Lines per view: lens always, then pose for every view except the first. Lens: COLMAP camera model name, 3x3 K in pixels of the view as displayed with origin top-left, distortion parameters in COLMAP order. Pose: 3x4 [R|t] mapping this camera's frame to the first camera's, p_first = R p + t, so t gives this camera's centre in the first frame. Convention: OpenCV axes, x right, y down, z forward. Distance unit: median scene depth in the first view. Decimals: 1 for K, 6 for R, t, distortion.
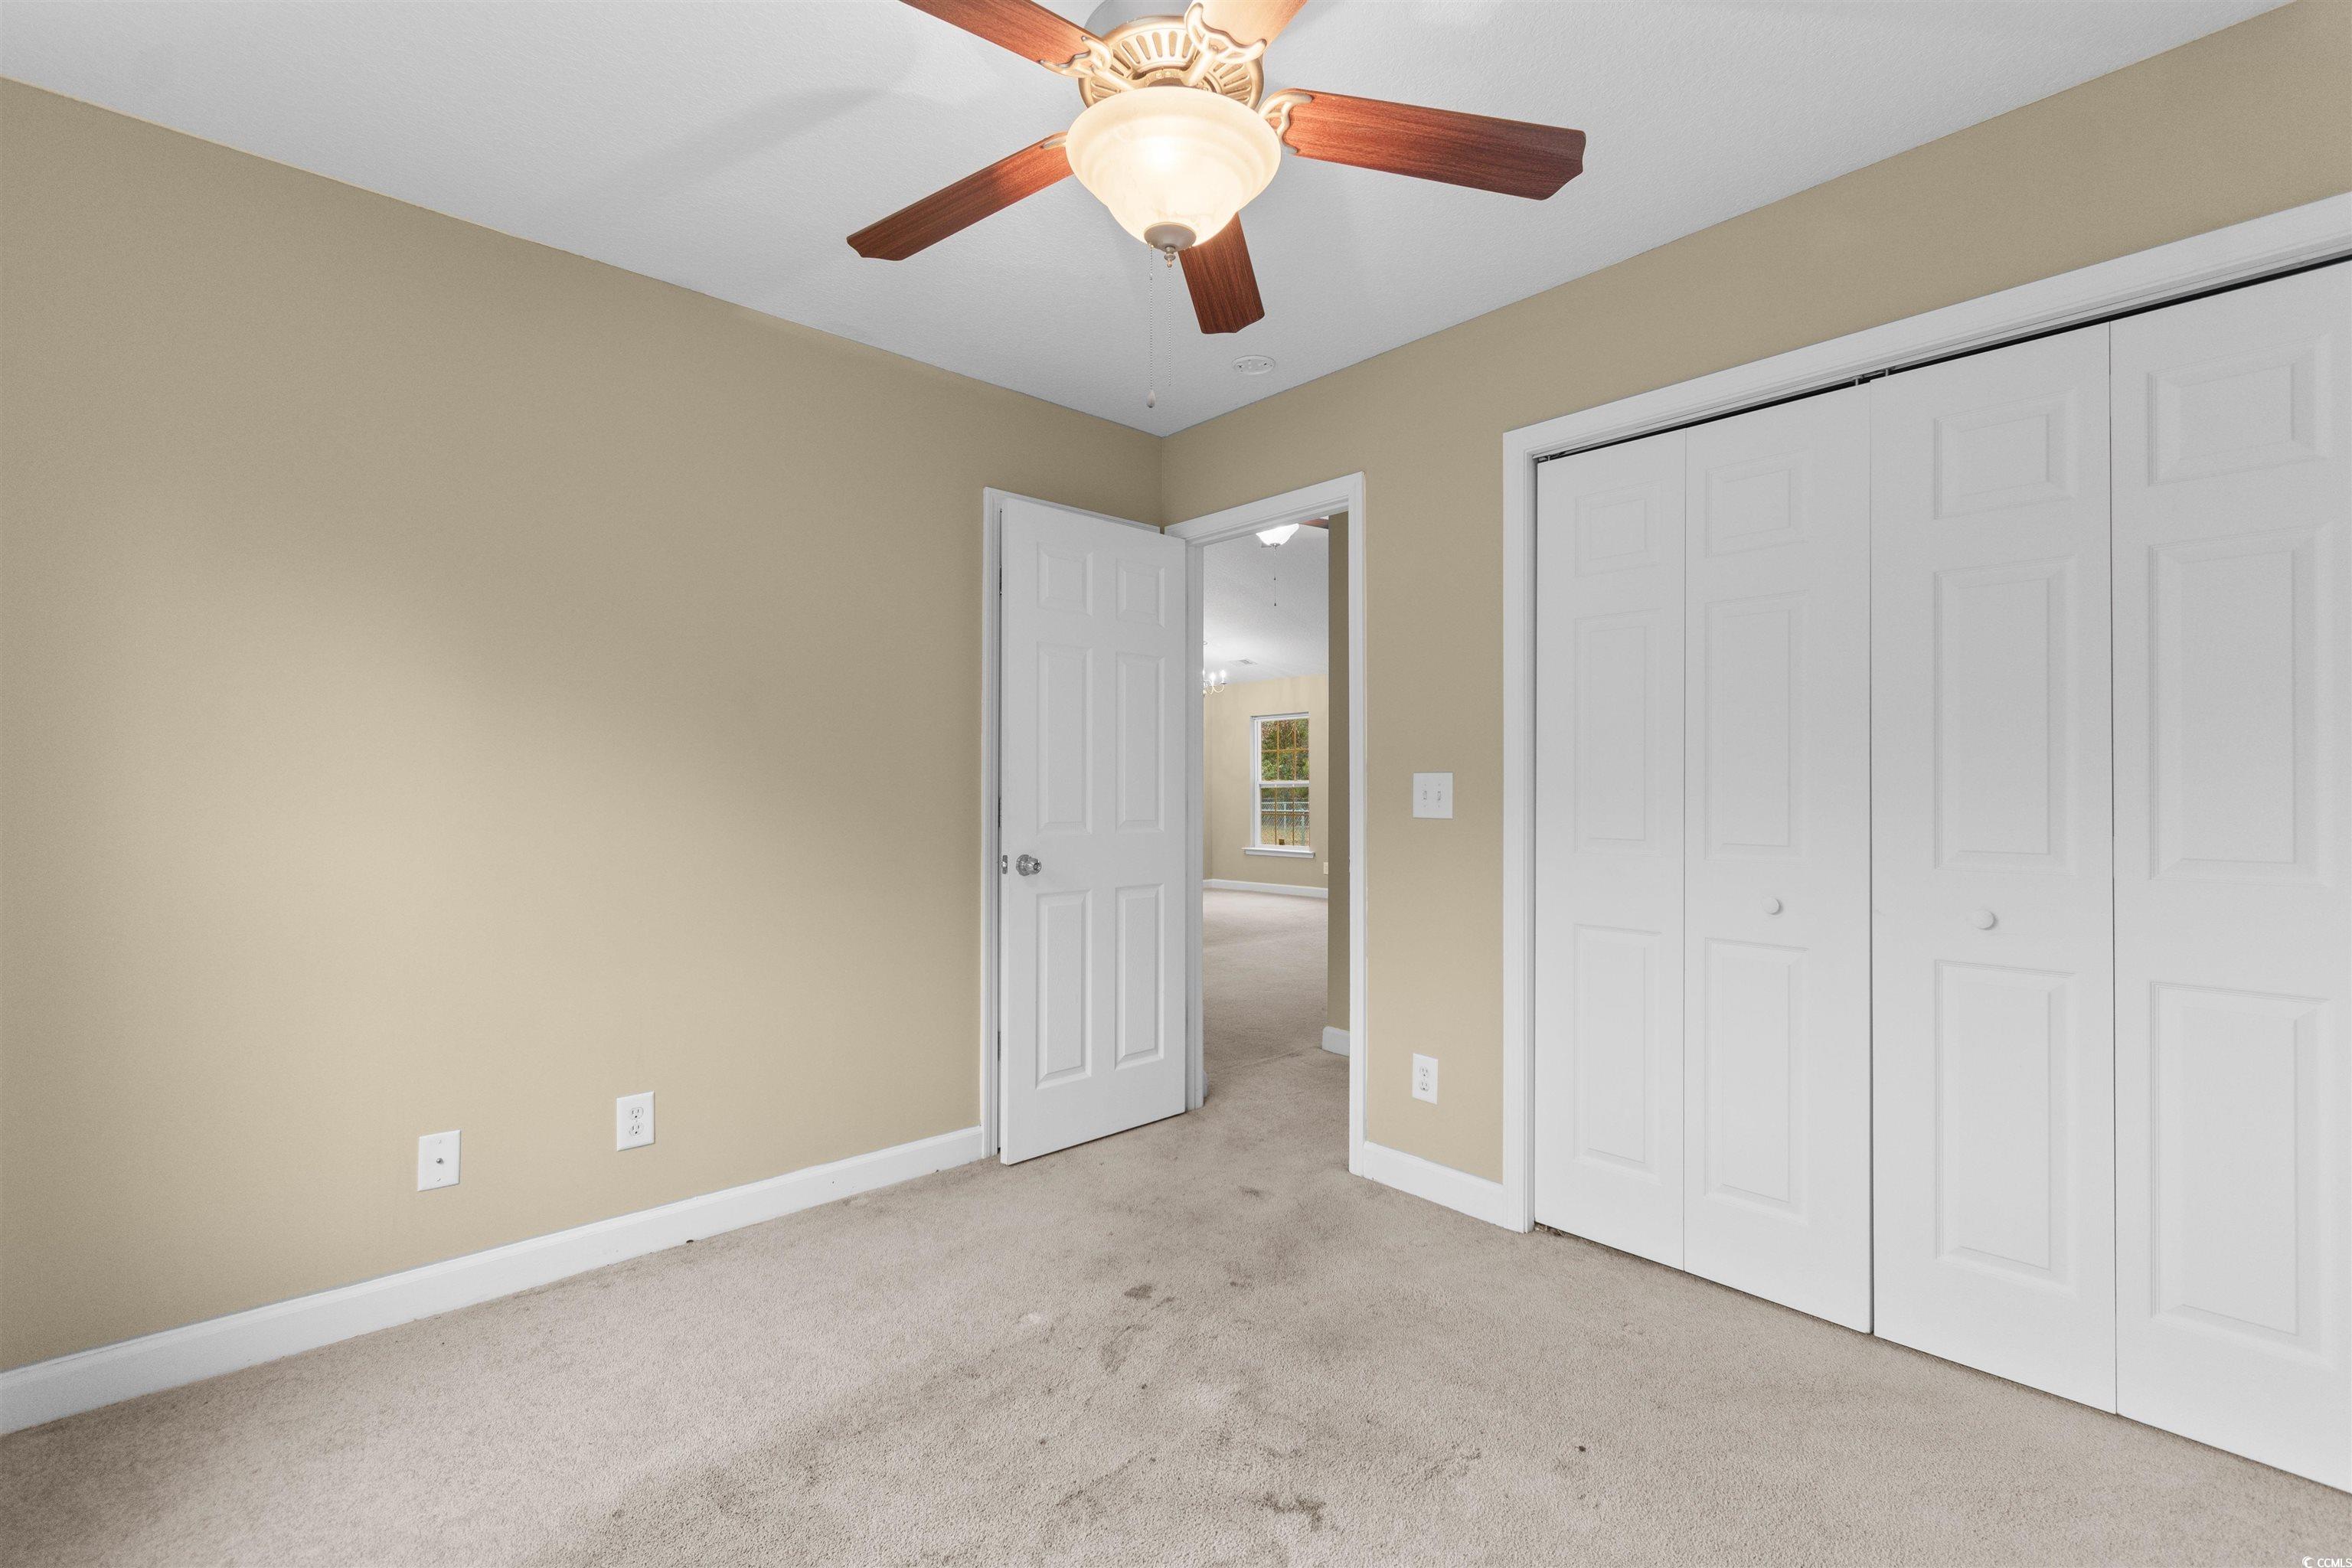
lens RADIAL K [[1041.8, 0, 1177.3], [0, 1041.8, 780.7], [0, 0, 1]] dist [0.002387, -0.001675]
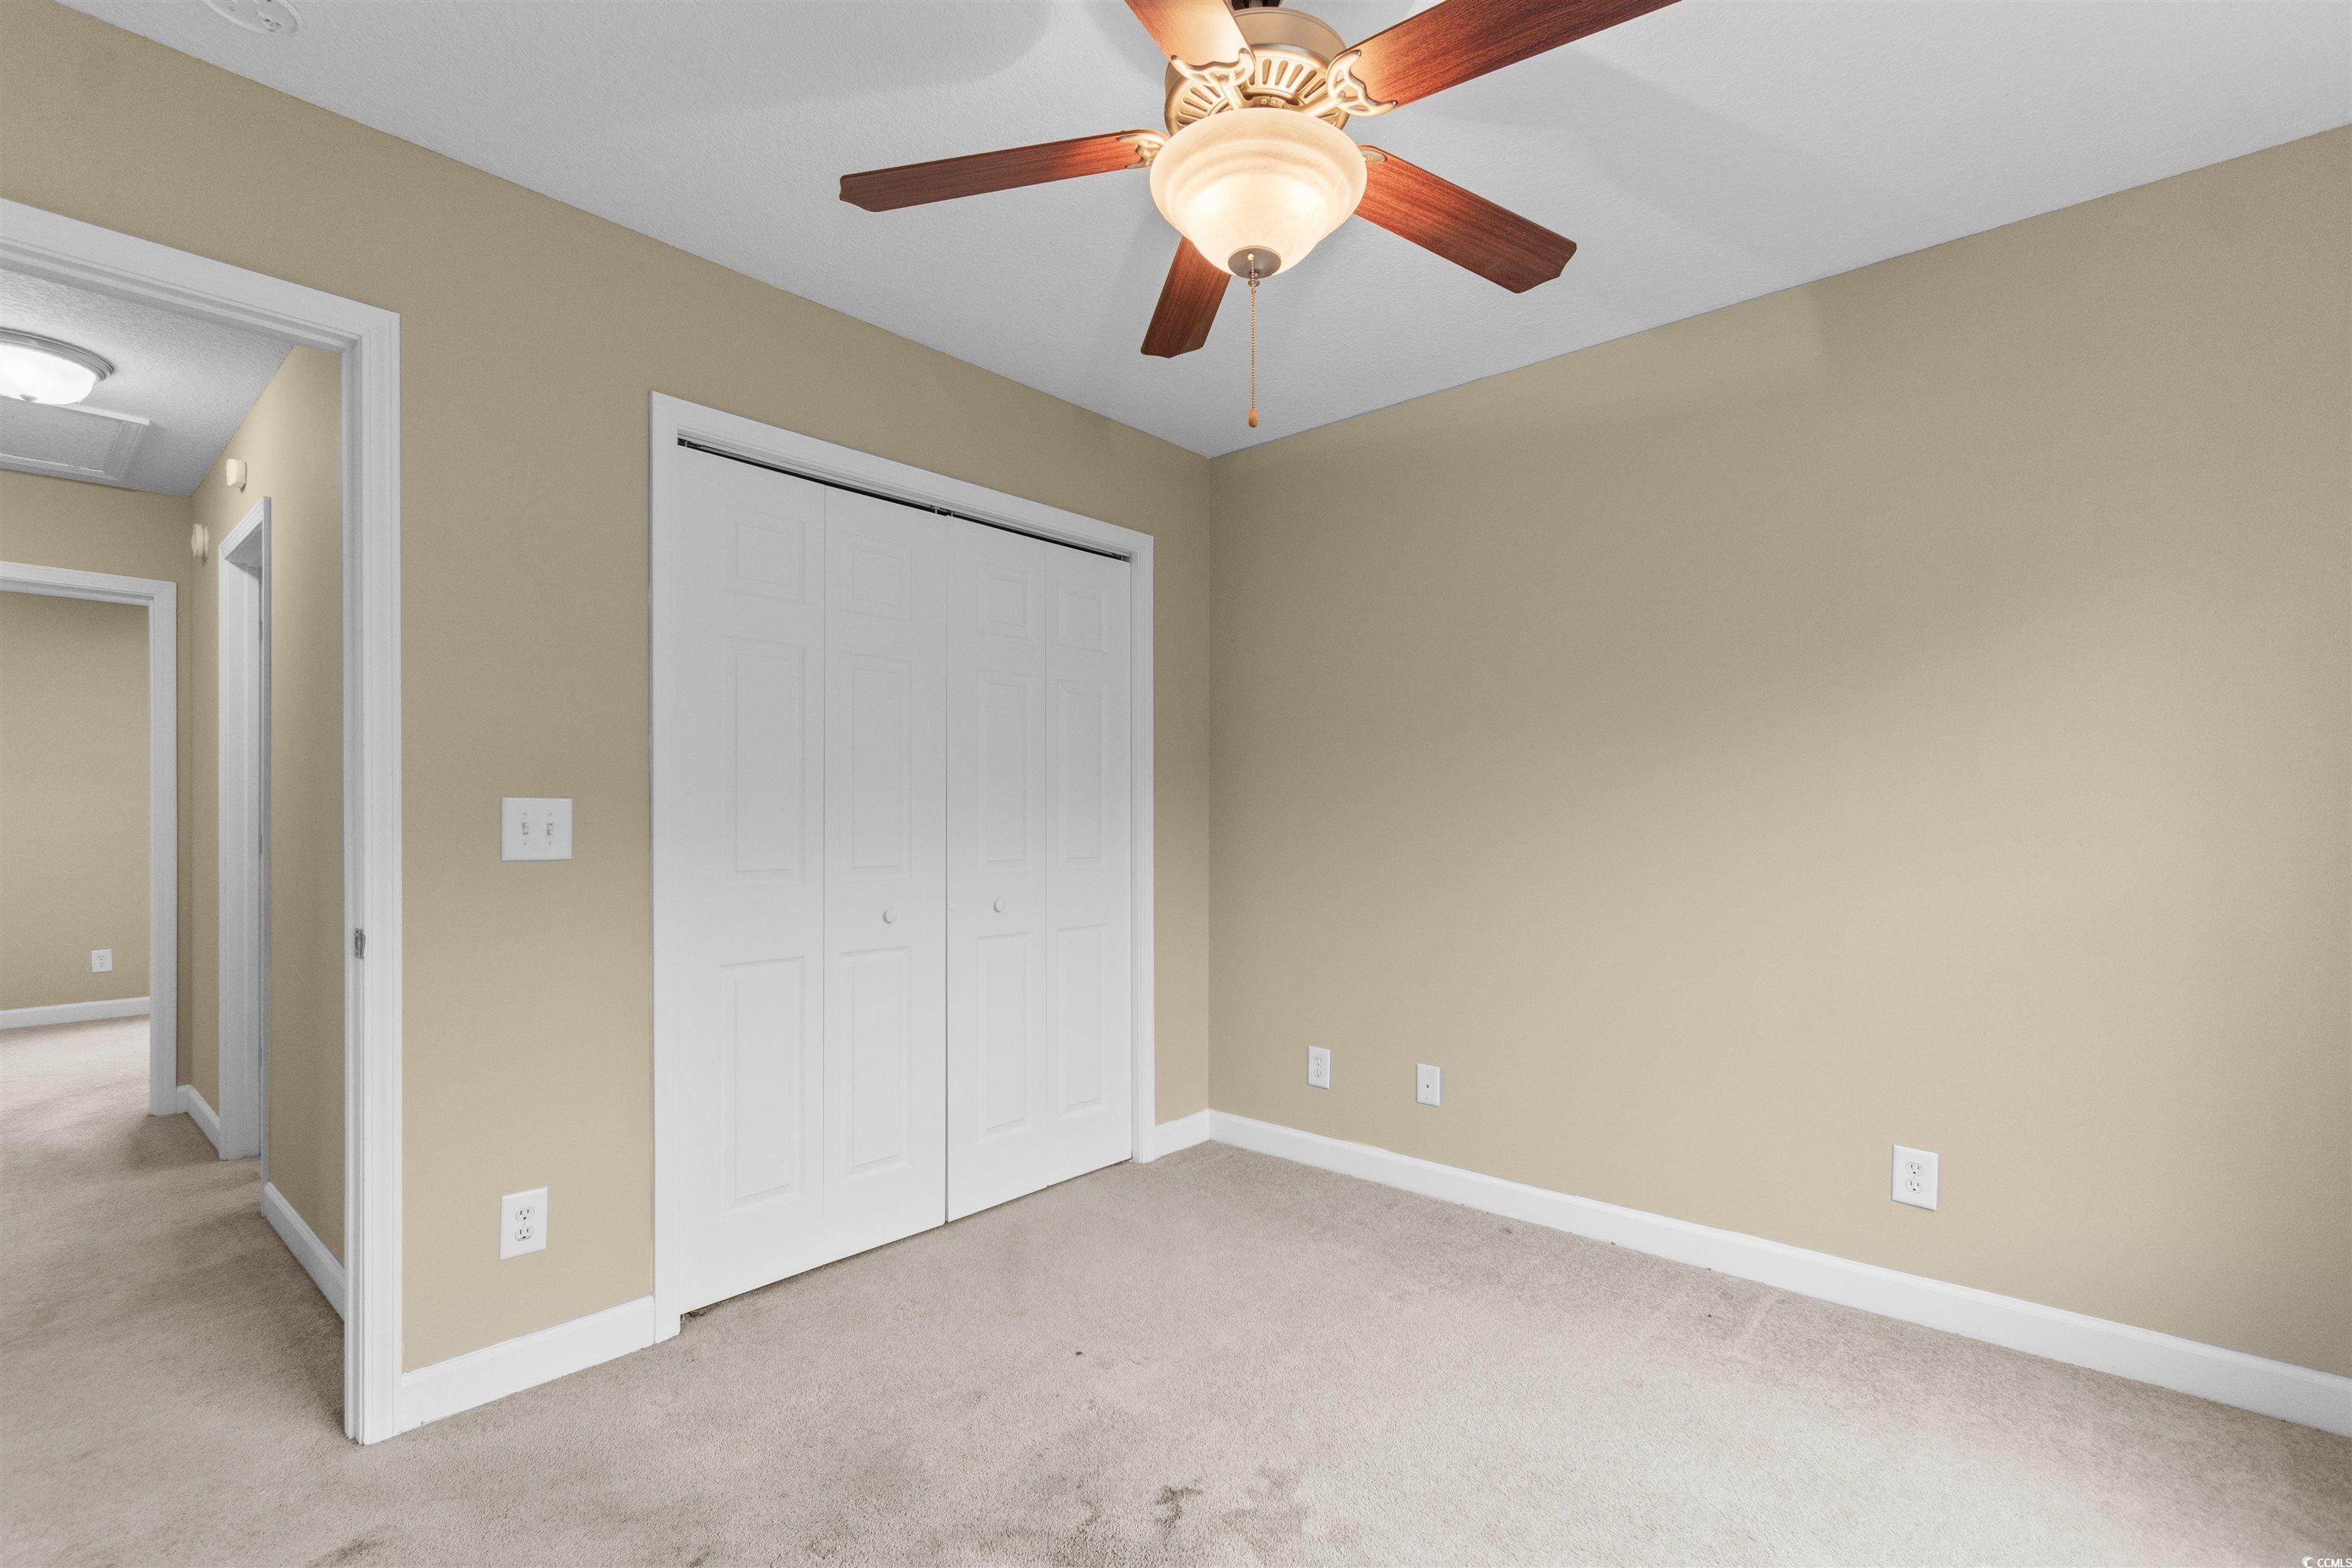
lens RADIAL K [[1041.8, 0, 1177.8], [0, 1041.8, 816.4], [0, 0, 1]] dist [0.002387, -0.001675]
pose [[-0.106374, 0.001977, 0.994324, -0.561185], [-0.002265, 0.999995, -0.002231, 0.006738], [-0.994324, -0.002490, -0.106369, 0.671291]]
